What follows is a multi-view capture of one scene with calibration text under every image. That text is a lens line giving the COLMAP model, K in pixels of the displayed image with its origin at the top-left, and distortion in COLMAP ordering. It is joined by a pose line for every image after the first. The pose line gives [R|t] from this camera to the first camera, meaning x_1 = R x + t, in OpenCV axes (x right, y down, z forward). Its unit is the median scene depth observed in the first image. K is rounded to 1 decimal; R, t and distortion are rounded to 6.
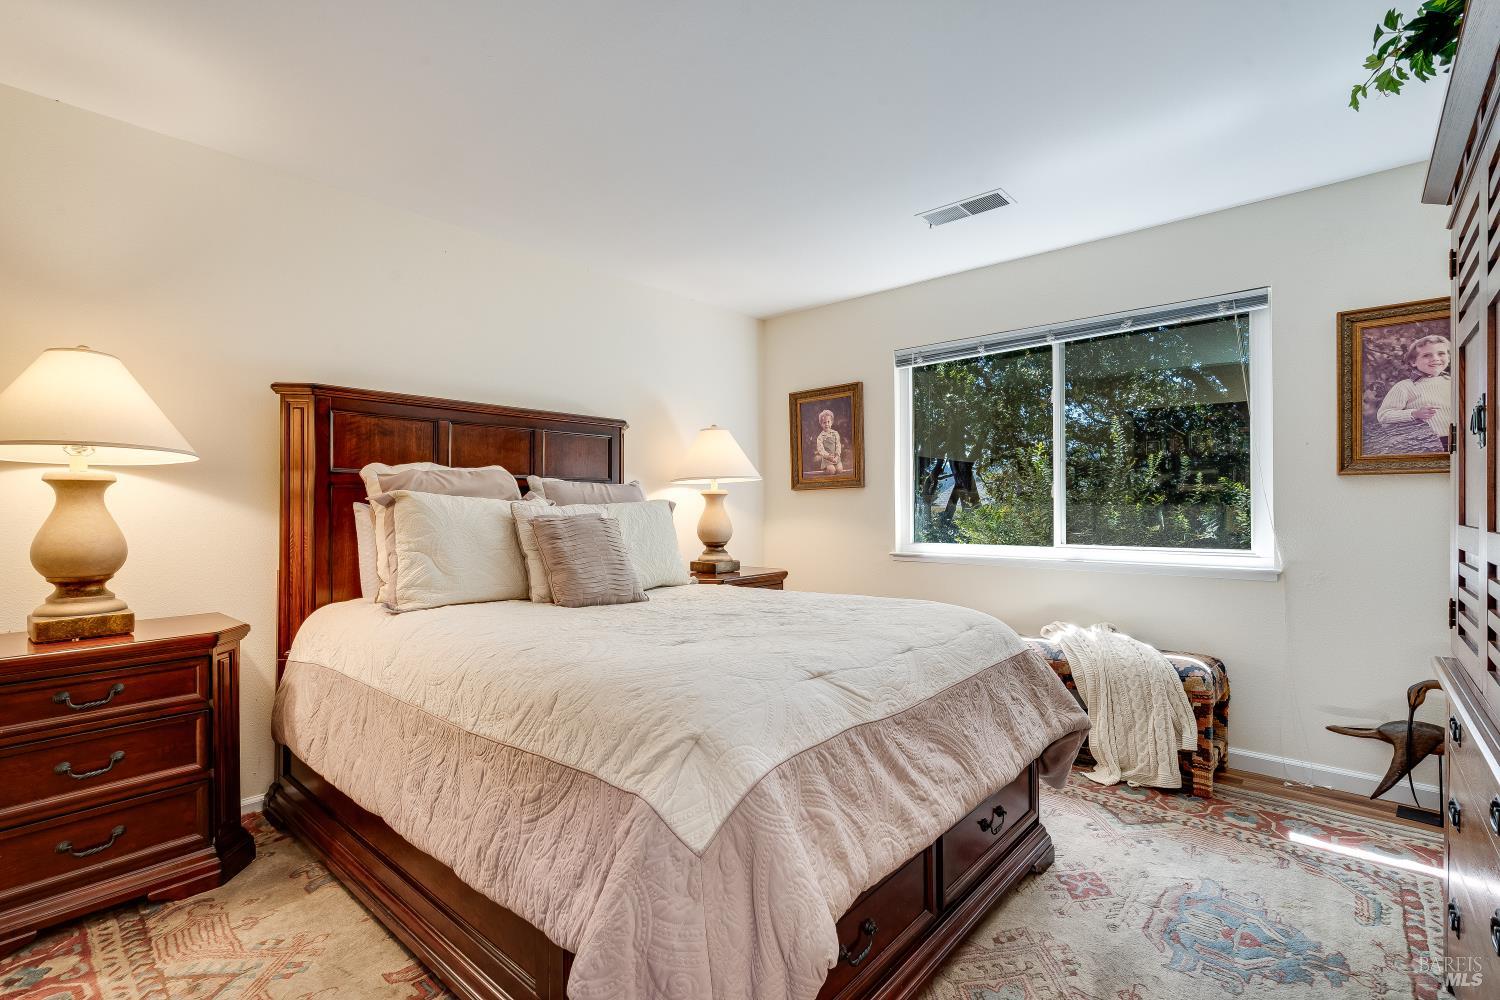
lens RADIAL K [[691.2, 0, 761.7], [0, 691.2, 497.3], [0, 0, 1]] dist [0.001034, -0.000506]
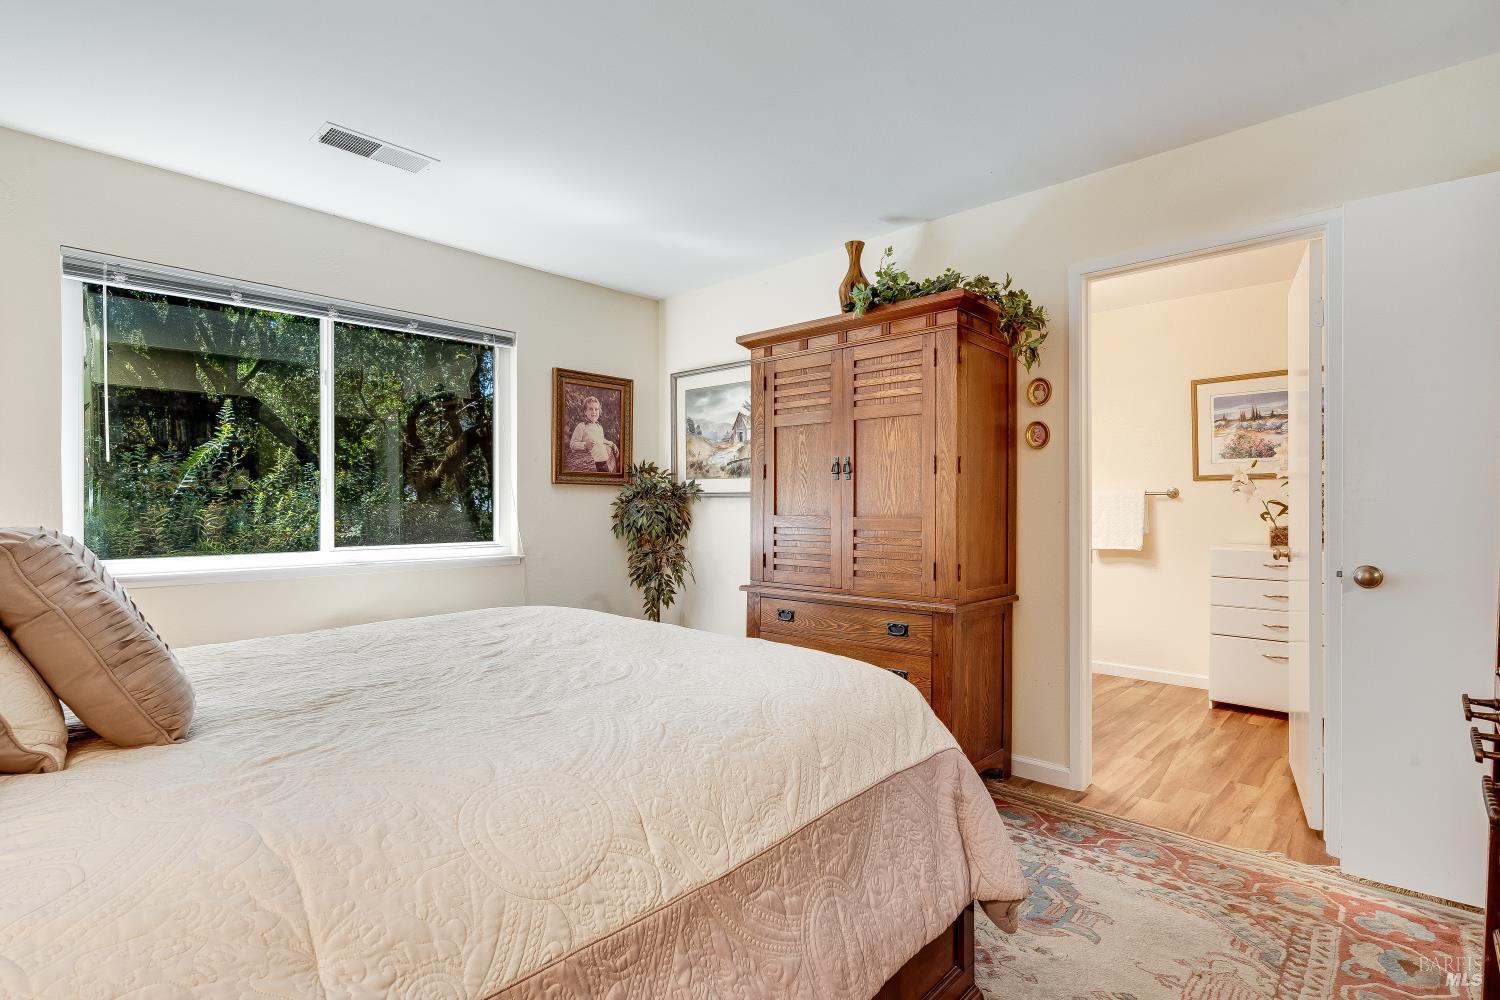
lens RADIAL K [[725.9, 0, 755.3], [0, 725.9, 500.9], [0, 0, 1]] dist [-0.012283, -0.000194]
pose [[0.018141, 0.006905, 0.999812, -0.581791], [-0.016569, 0.999841, -0.006605, 0.005627], [-0.999698, -0.016446, 0.018252, 0.528287]]
